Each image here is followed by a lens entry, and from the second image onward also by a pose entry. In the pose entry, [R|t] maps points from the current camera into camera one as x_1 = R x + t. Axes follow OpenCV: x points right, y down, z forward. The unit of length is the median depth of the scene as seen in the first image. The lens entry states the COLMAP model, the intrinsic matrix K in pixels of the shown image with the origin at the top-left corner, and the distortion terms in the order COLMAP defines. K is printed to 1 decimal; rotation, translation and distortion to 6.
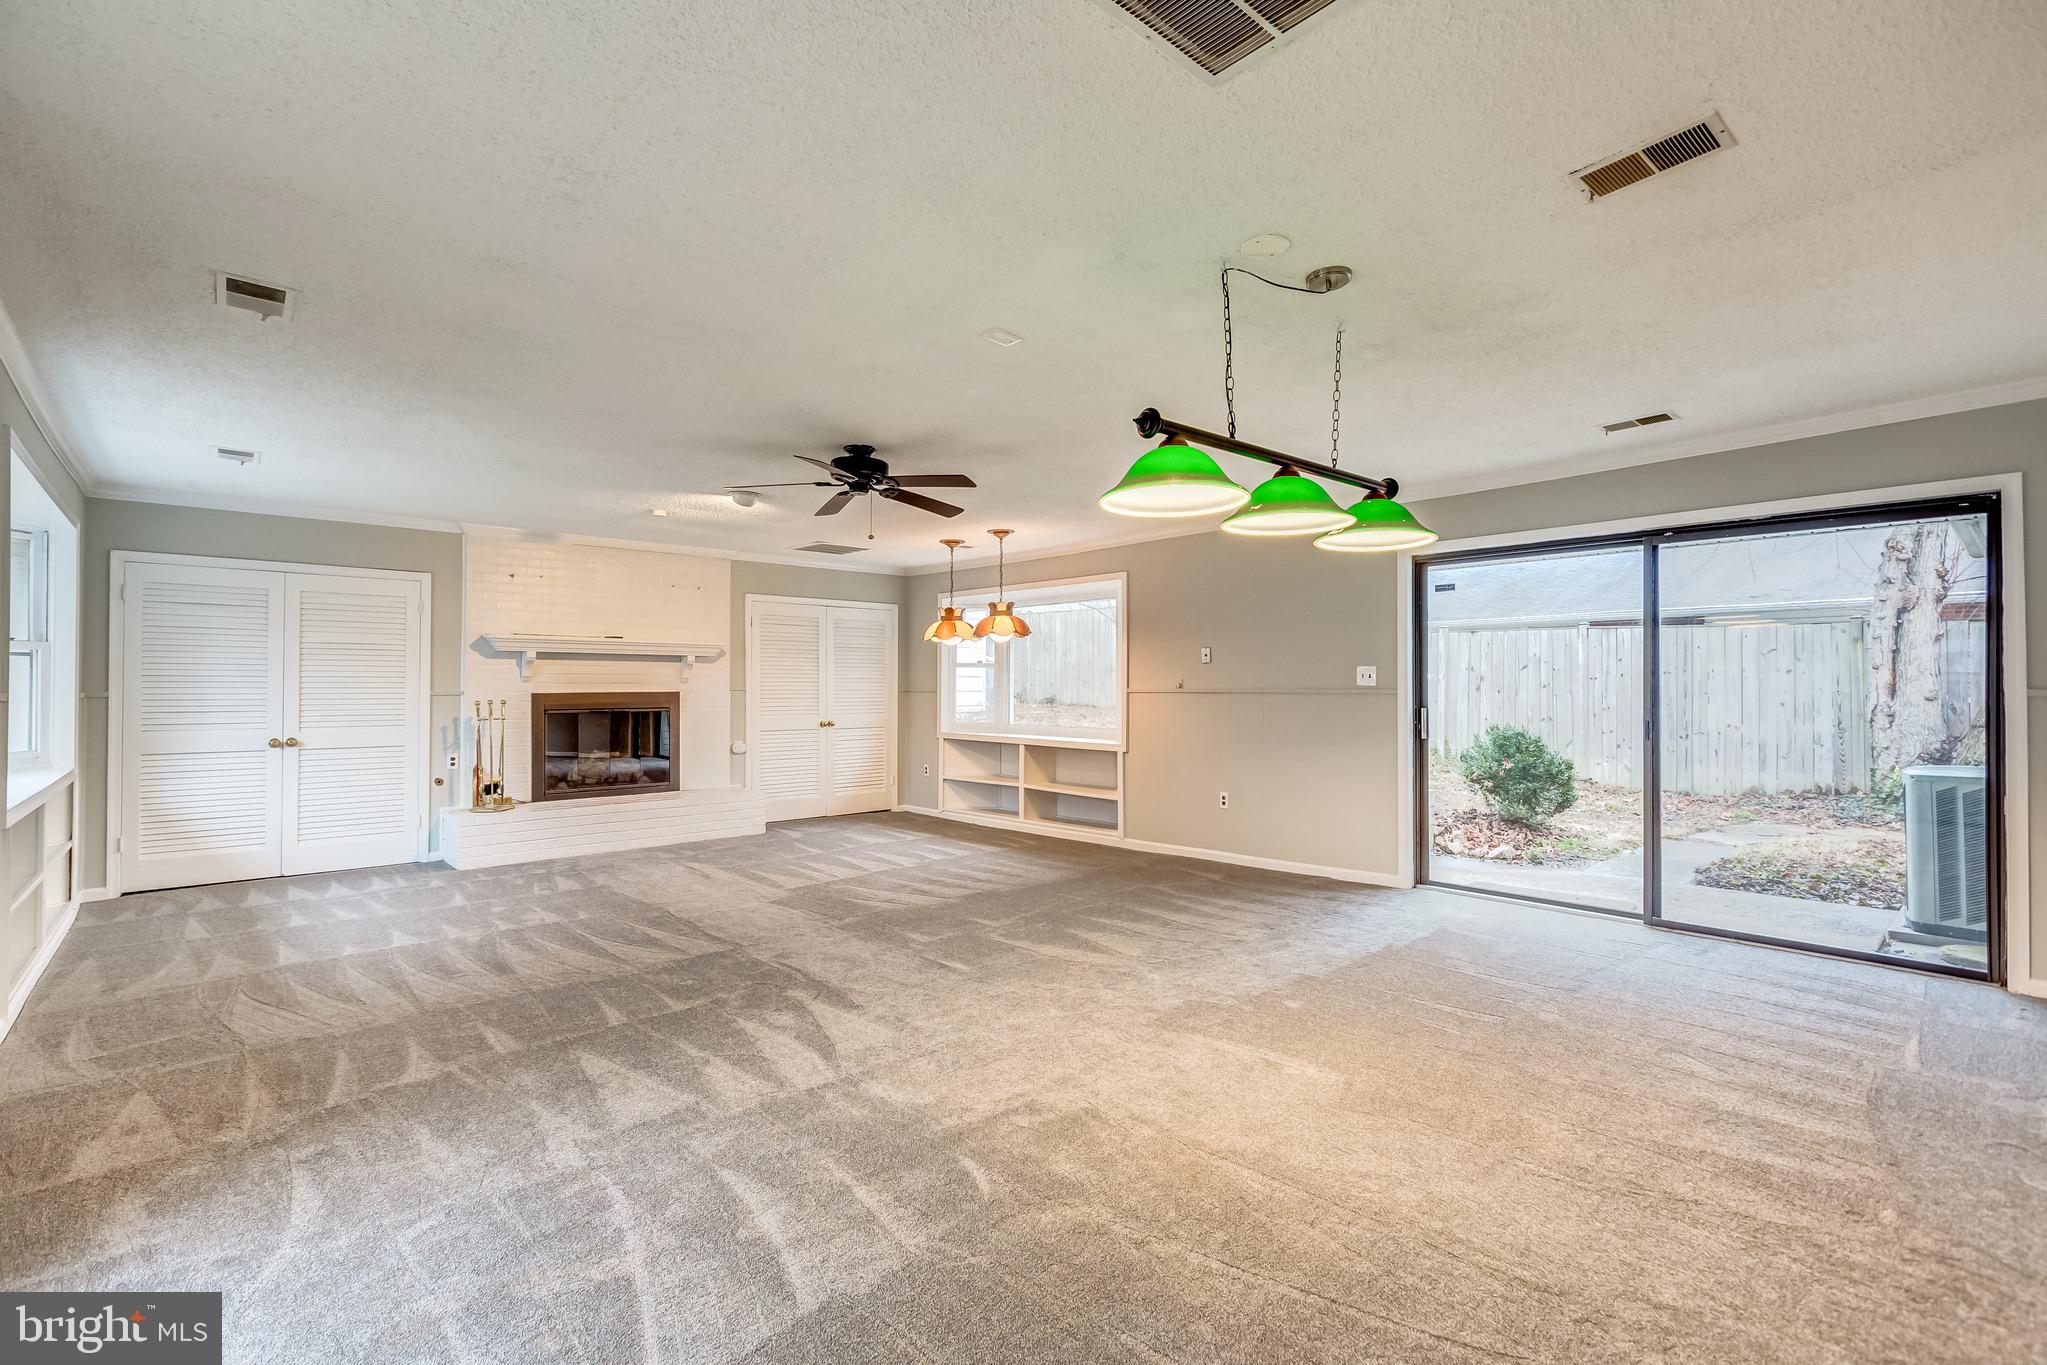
lens RADIAL K [[914.6, 0, 1010.6], [0, 914.6, 679.7], [0, 0, 1]] dist [0.000297, 0.000388]
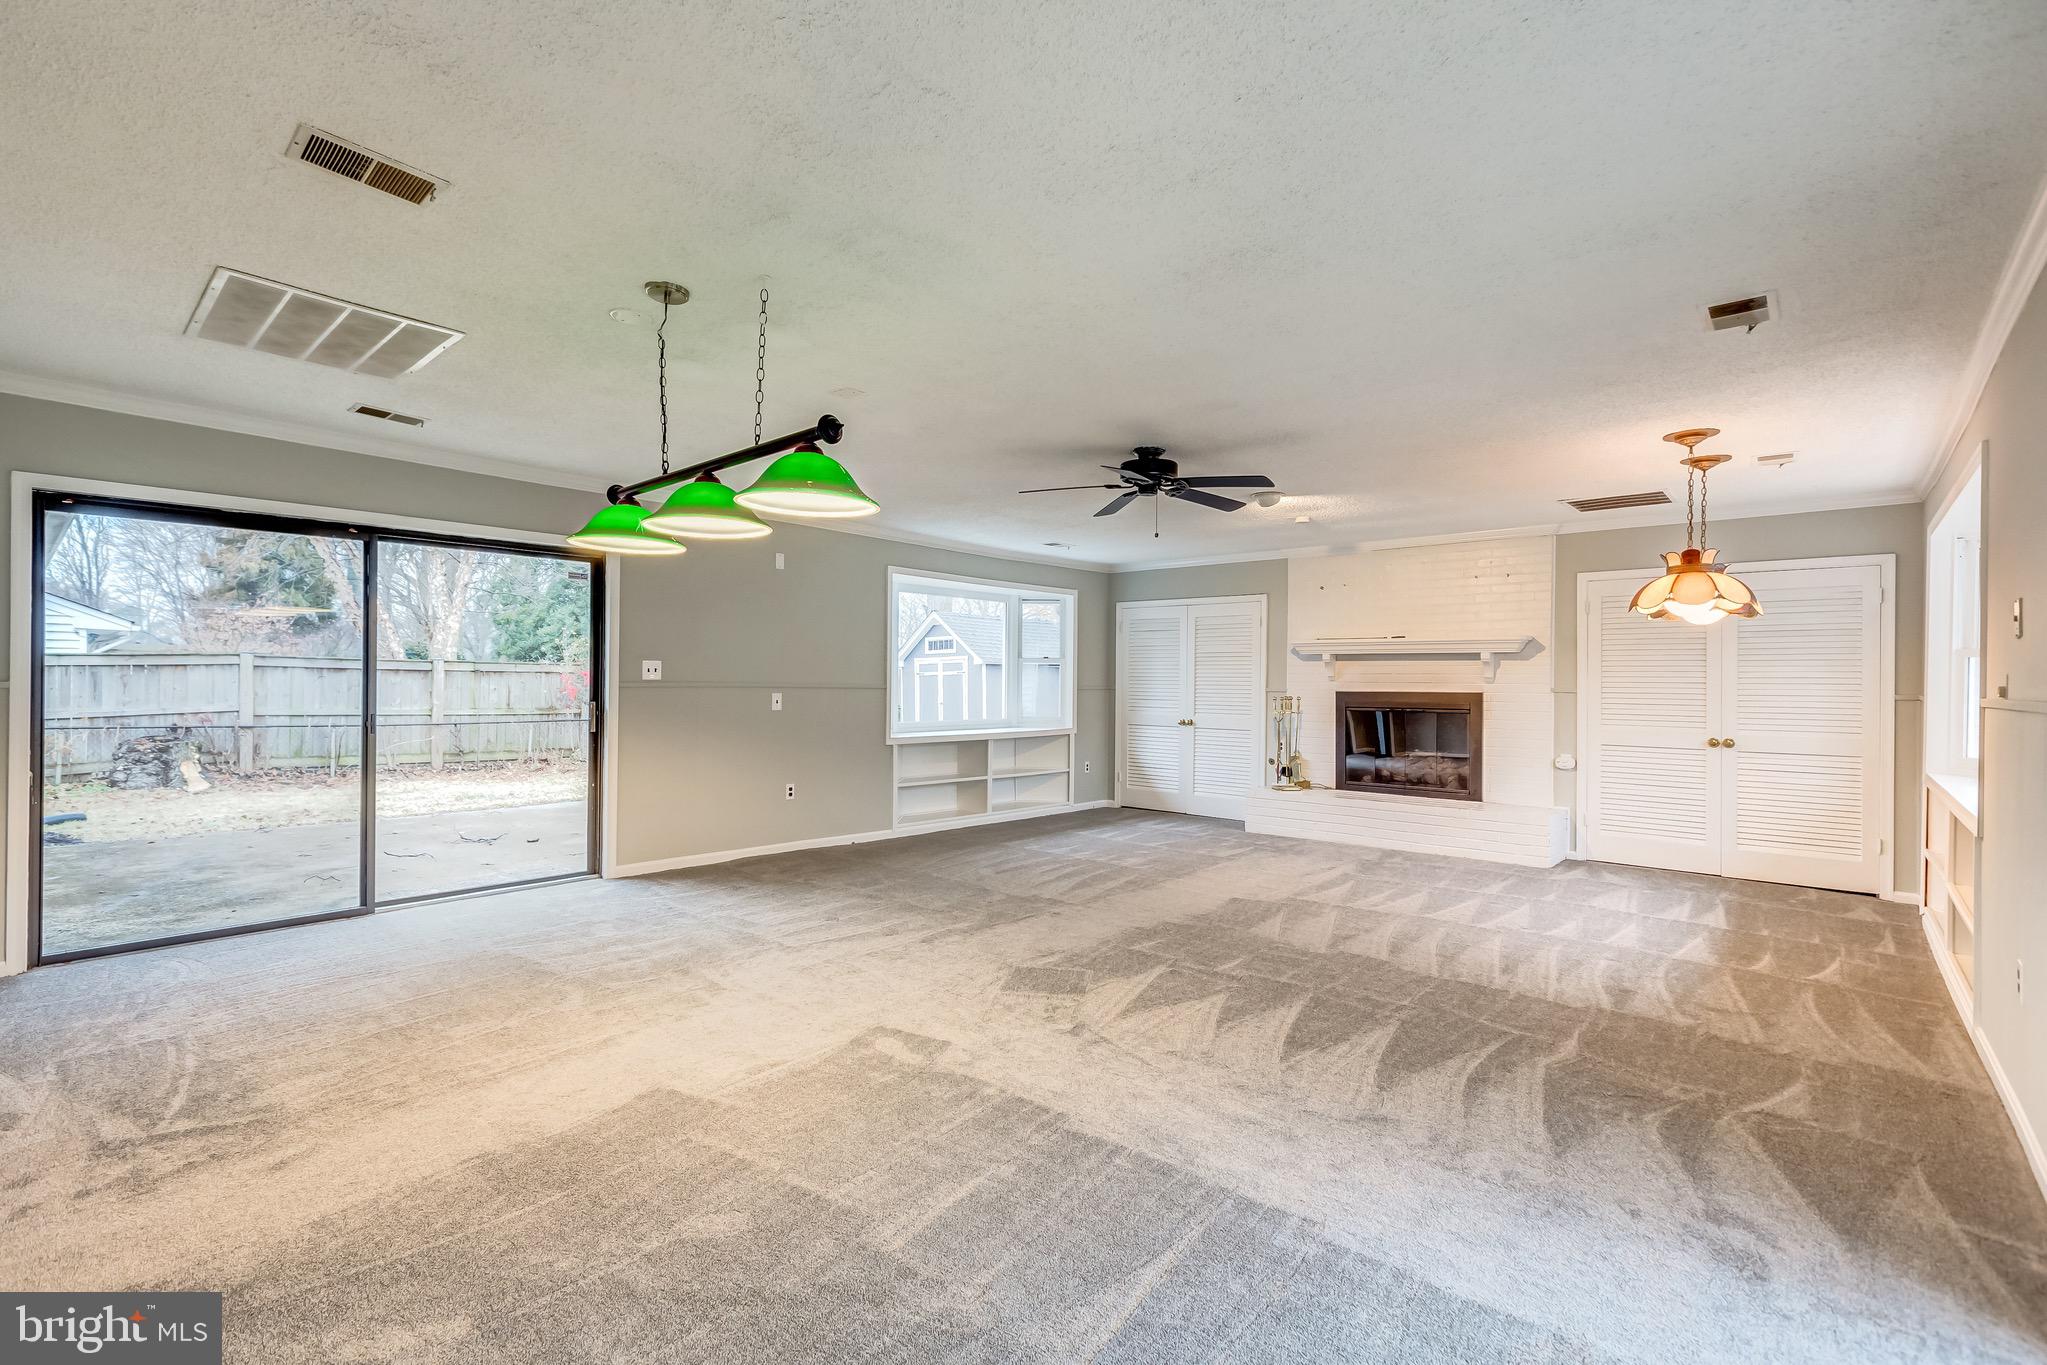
lens RADIAL K [[914.6, 0, 1010.6], [0, 914.6, 679.7], [0, 0, 1]] dist [0.000297, 0.000388]
pose [[0.116089, -0.000477, -0.993239, 0.572404], [-0.000872, 0.999999, -0.000582, 0.001654], [0.993238, 0.000934, 0.116088, 0.507373]]
